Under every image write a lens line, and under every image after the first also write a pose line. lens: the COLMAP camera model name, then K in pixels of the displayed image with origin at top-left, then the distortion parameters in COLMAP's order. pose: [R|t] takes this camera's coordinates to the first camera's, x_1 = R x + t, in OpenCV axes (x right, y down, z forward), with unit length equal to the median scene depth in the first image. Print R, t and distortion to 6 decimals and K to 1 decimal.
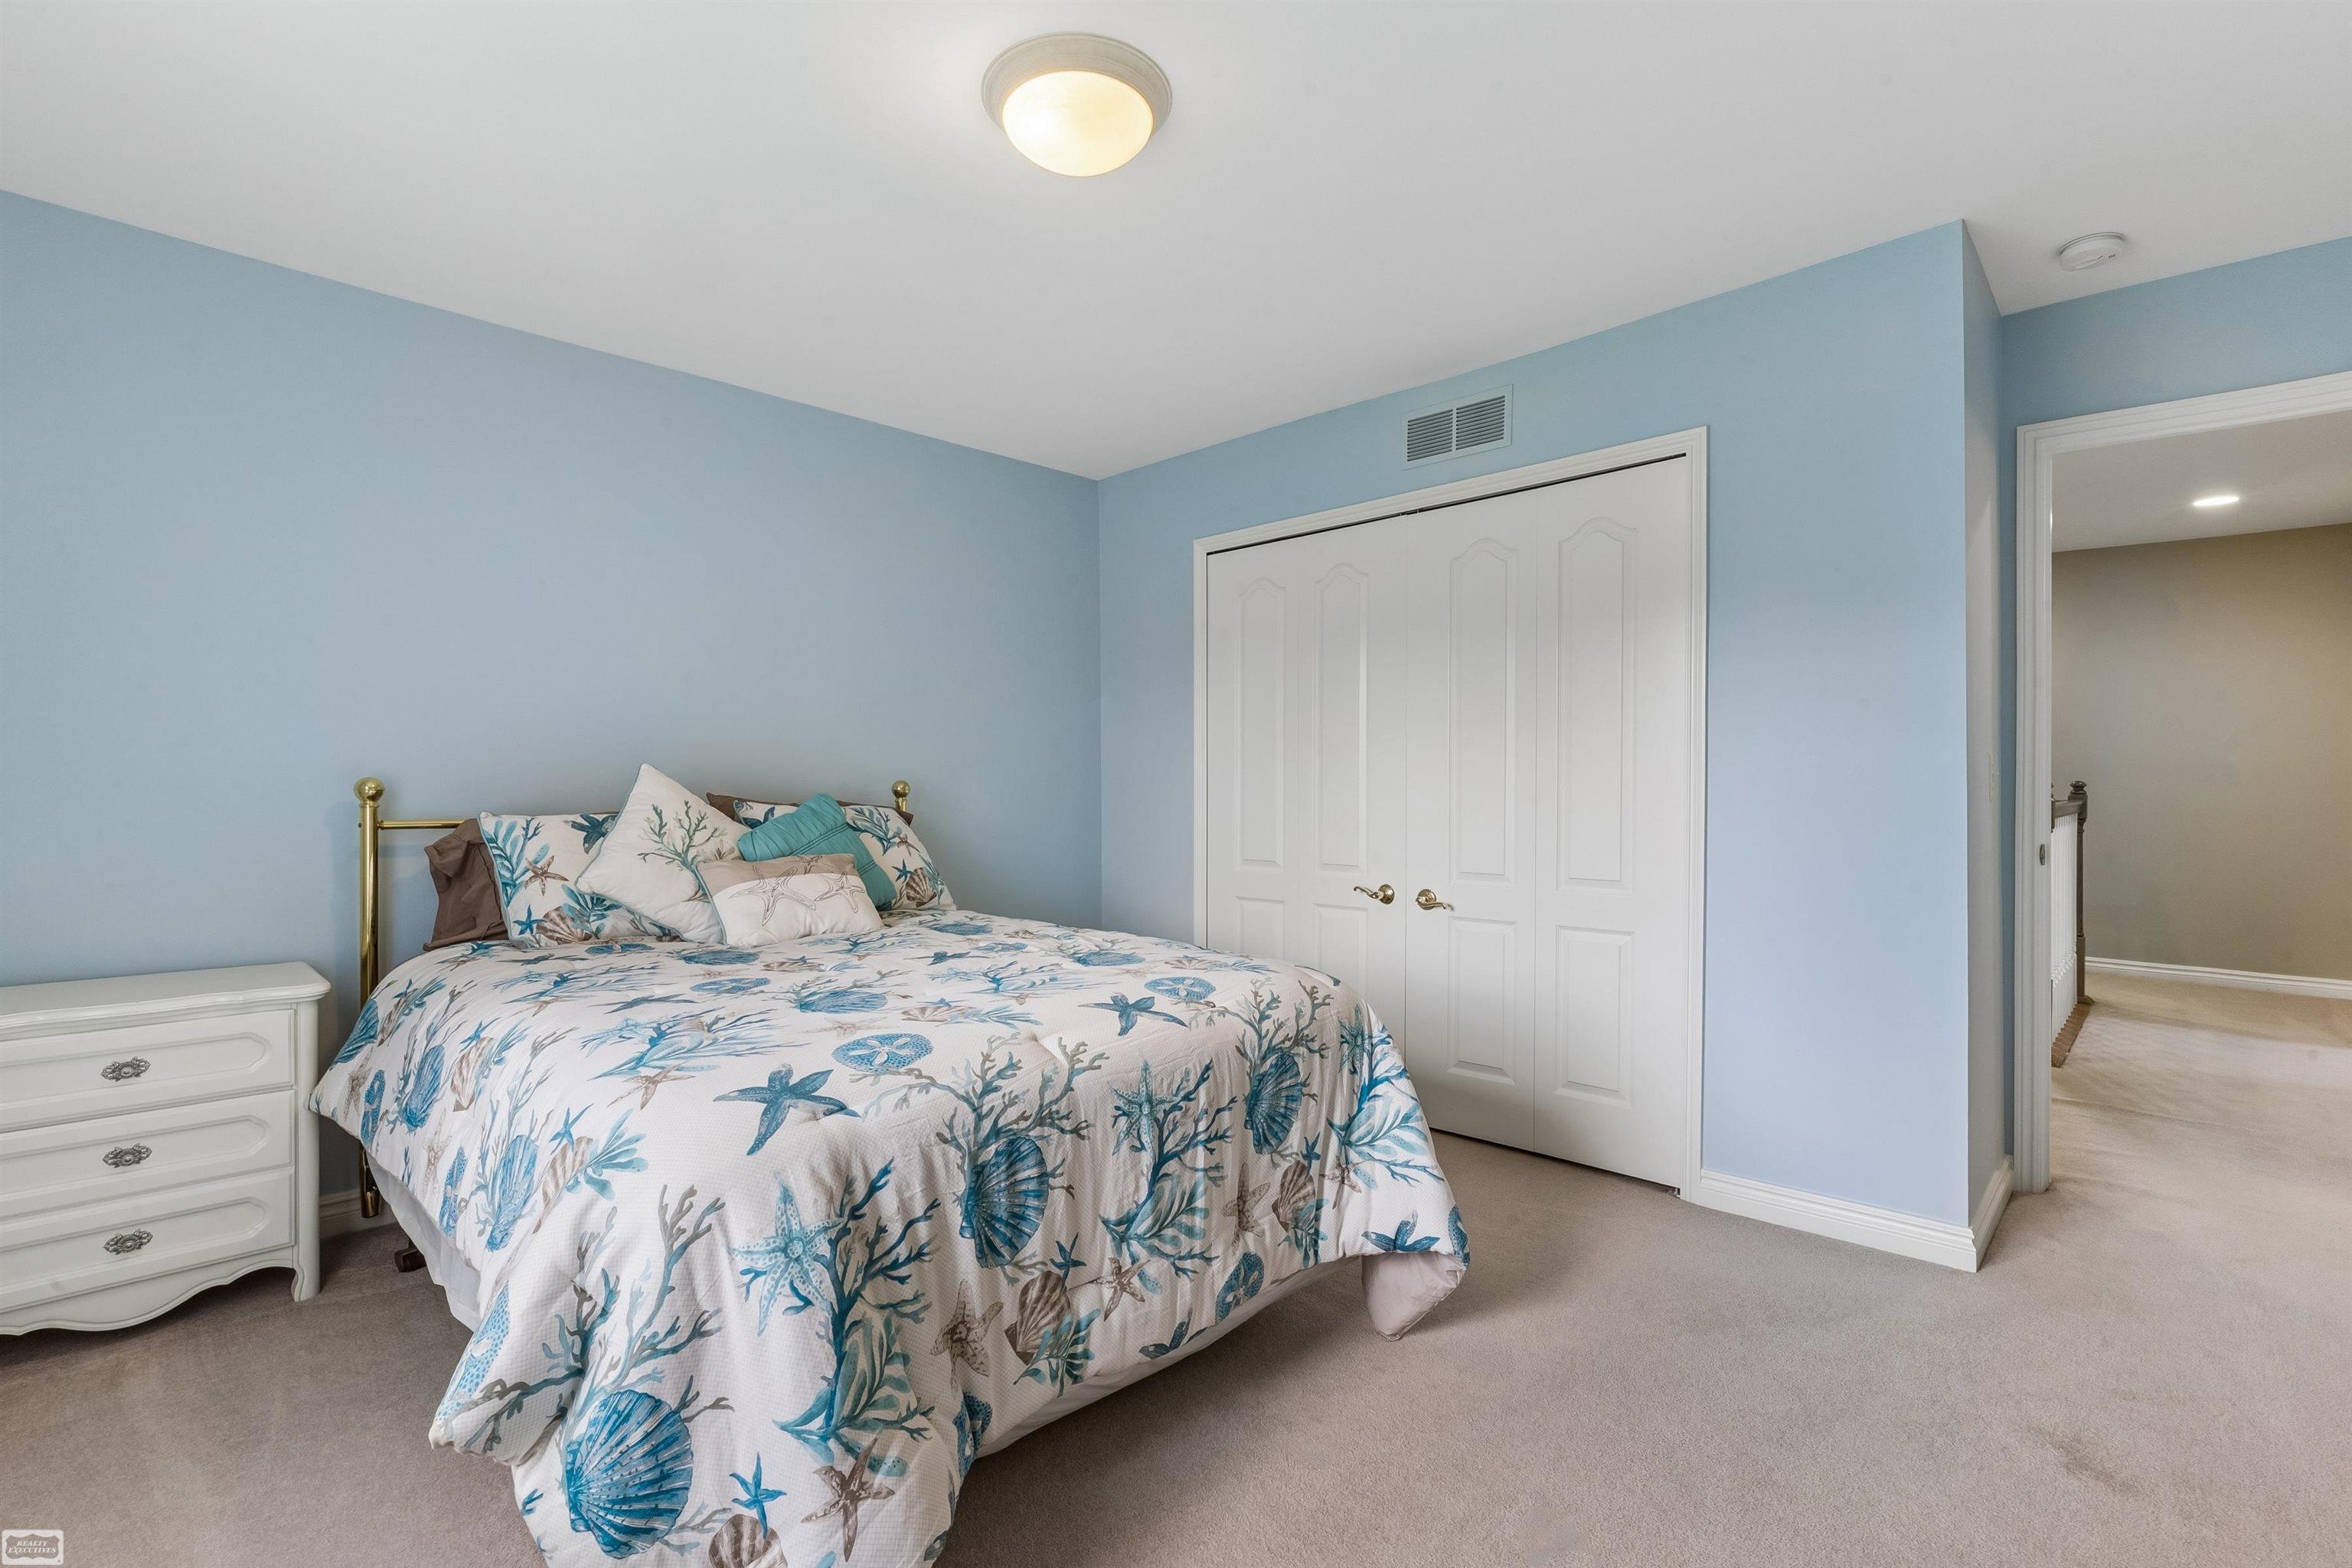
lens RADIAL K [[1067.9, 0, 1169.4], [0, 1067.9, 786.1], [0, 0, 1]] dist [-0.011457, 0.001065]
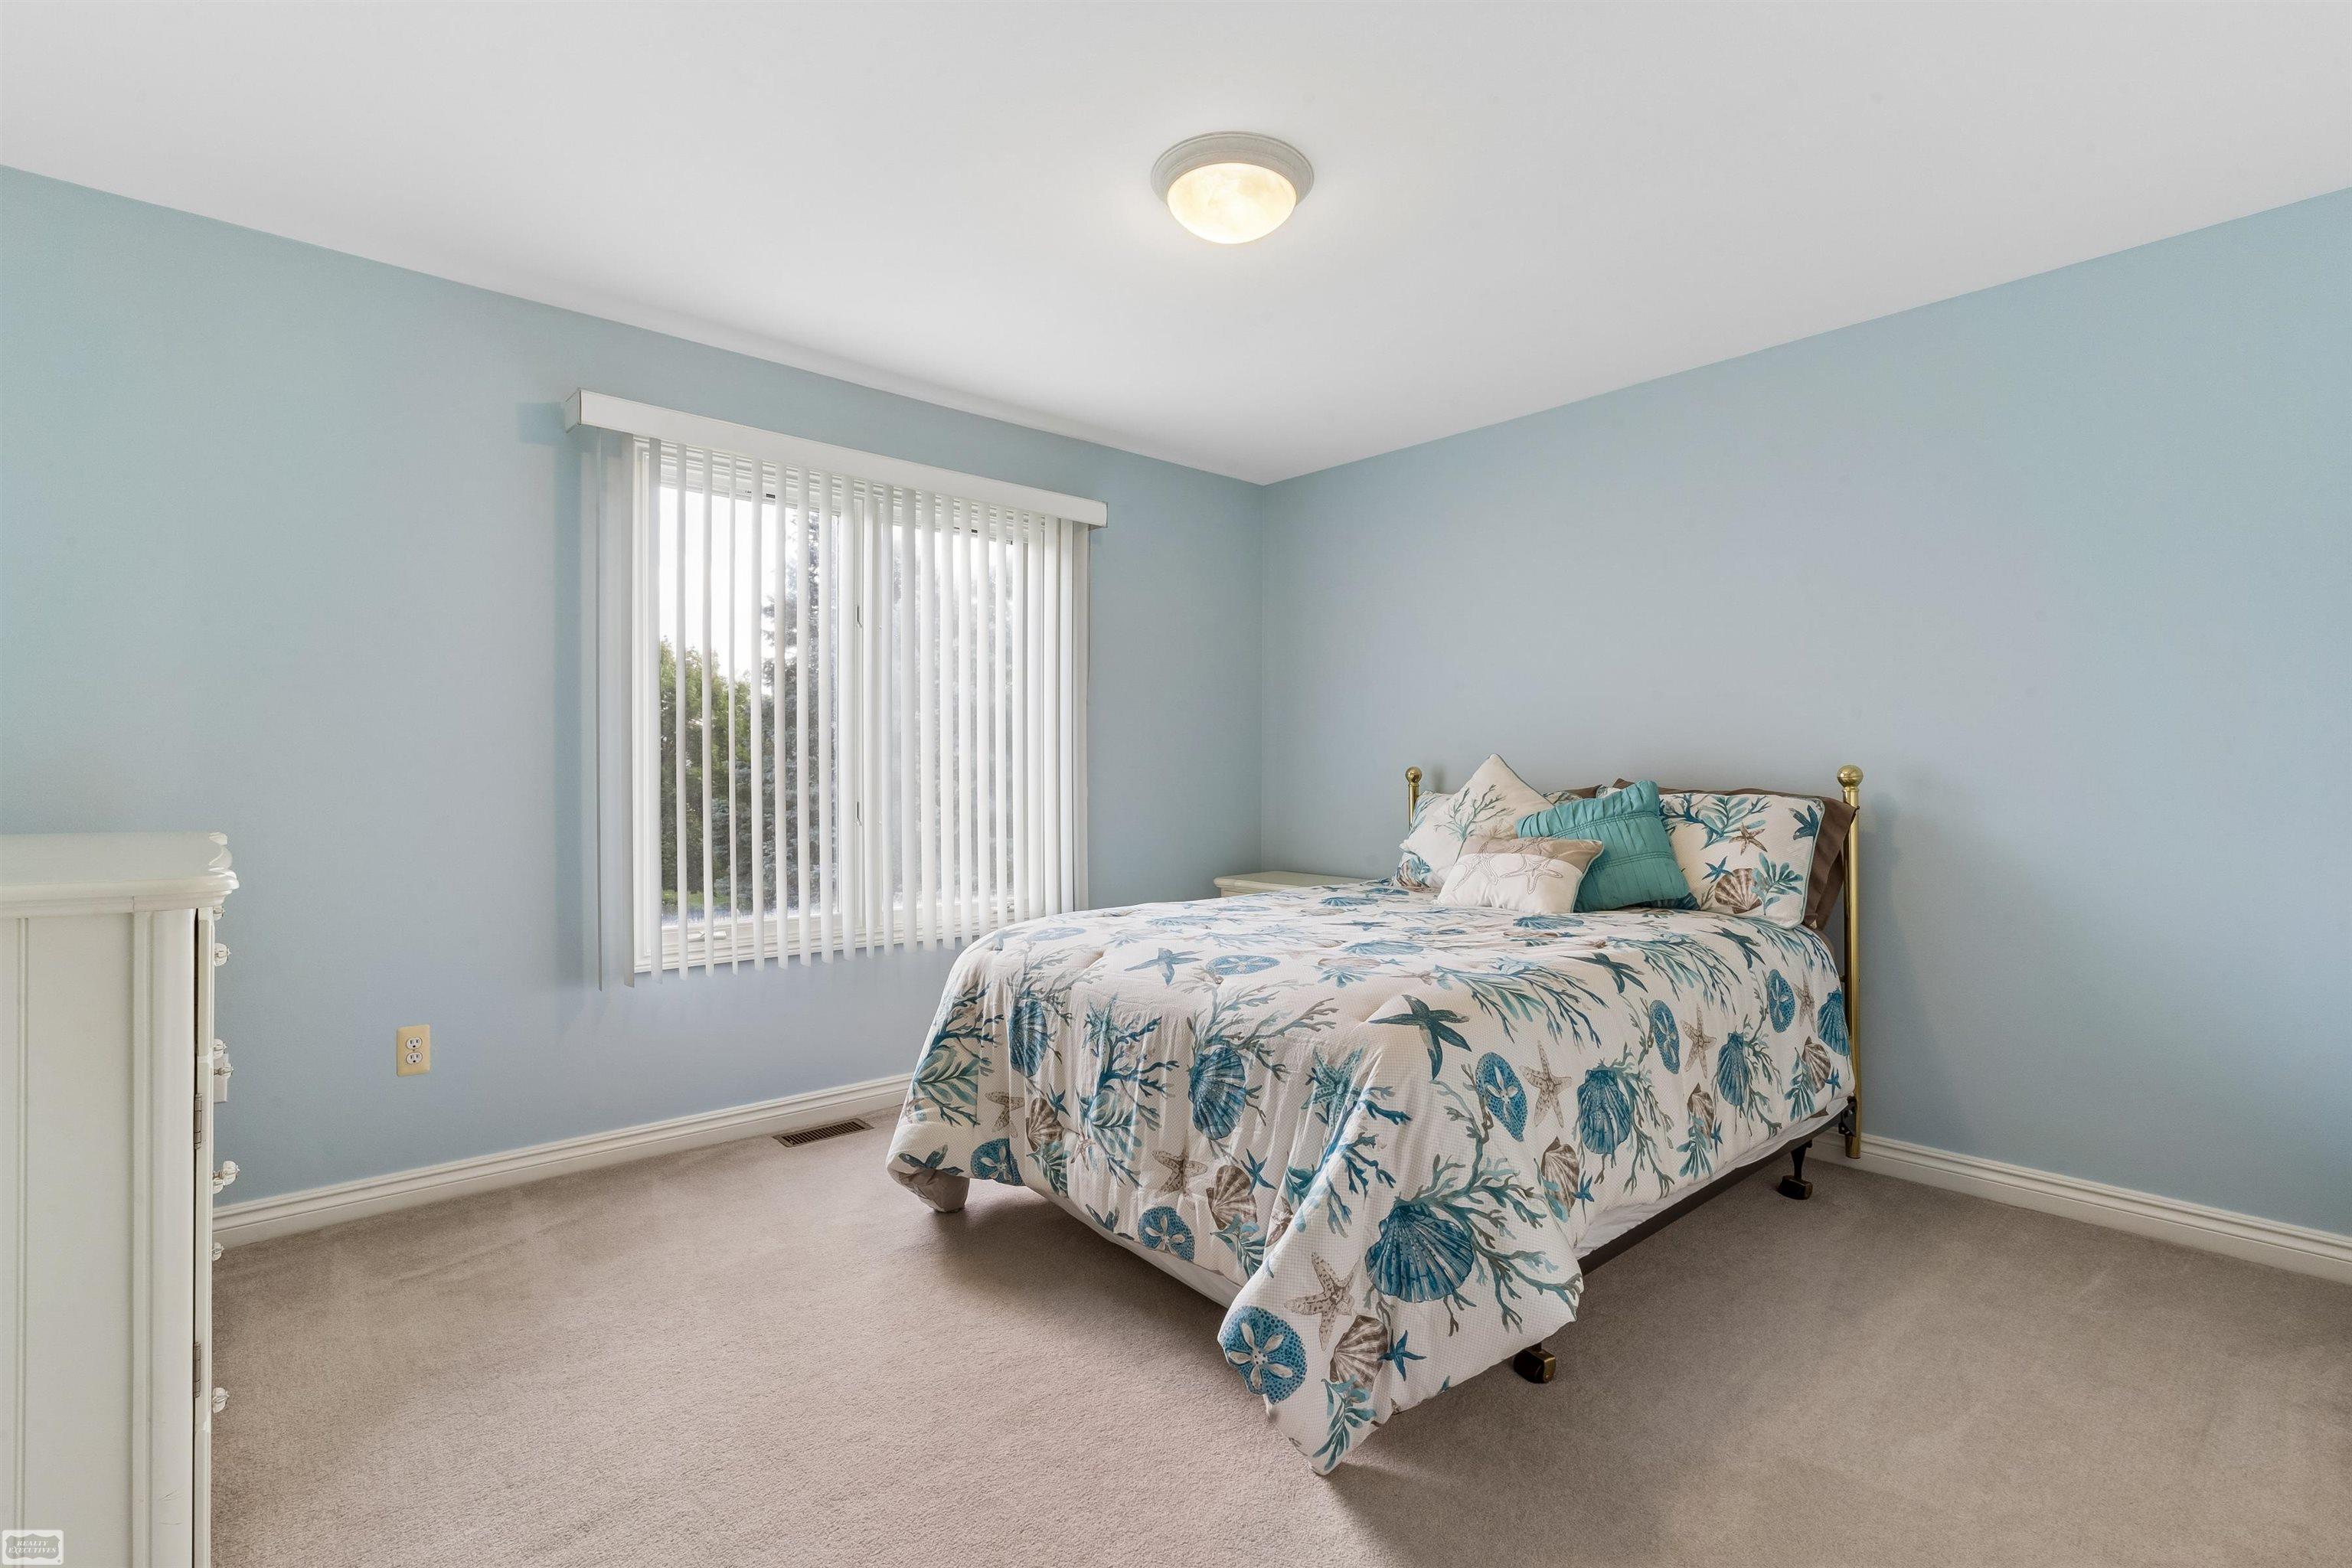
lens RADIAL K [[1067.9, 0, 1172.5], [0, 1067.9, 778.8], [0, 0, 1]] dist [-0.011457, 0.001065]
pose [[-0.063726, 0.003813, -0.997960, 1.195512], [0.002465, 0.999990, 0.003663, 0.002064], [0.997964, -0.002226, -0.063734, 1.121299]]
